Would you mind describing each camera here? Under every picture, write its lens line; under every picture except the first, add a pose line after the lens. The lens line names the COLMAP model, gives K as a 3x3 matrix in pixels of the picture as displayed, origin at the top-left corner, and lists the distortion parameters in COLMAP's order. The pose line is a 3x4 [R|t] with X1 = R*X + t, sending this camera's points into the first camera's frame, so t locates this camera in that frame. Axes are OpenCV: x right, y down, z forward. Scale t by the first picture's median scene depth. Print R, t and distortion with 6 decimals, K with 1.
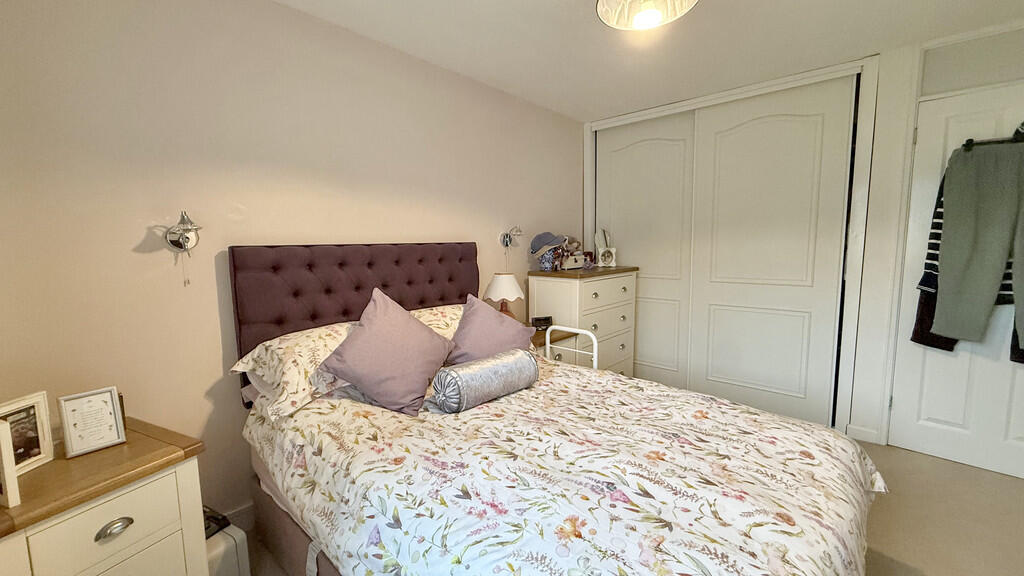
lens RADIAL K [[407.0, 0, 512.0], [0, 407.0, 288.0], [0, 0, 1]] dist [0.000860, 0.000101]
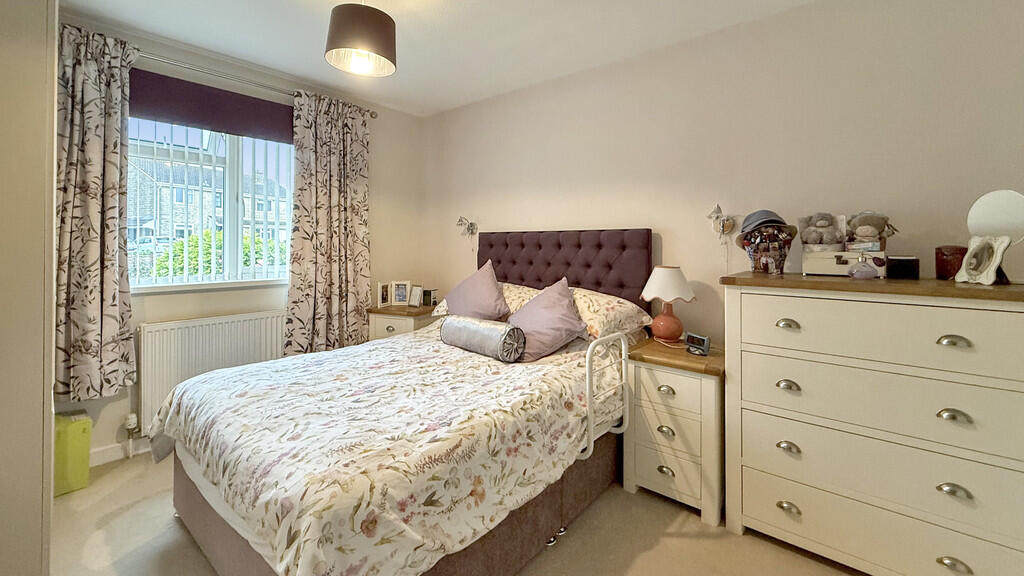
lens RADIAL K [[407.0, 0, 512.0], [0, 407.0, 288.0], [0, 0, 1]] dist [0.000860, 0.000101]
pose [[0.061867, 0.125079, -0.990216, 1.135784], [-0.116359, 0.986255, 0.117309, -0.071585], [0.991279, 0.107963, 0.075571, 0.843081]]
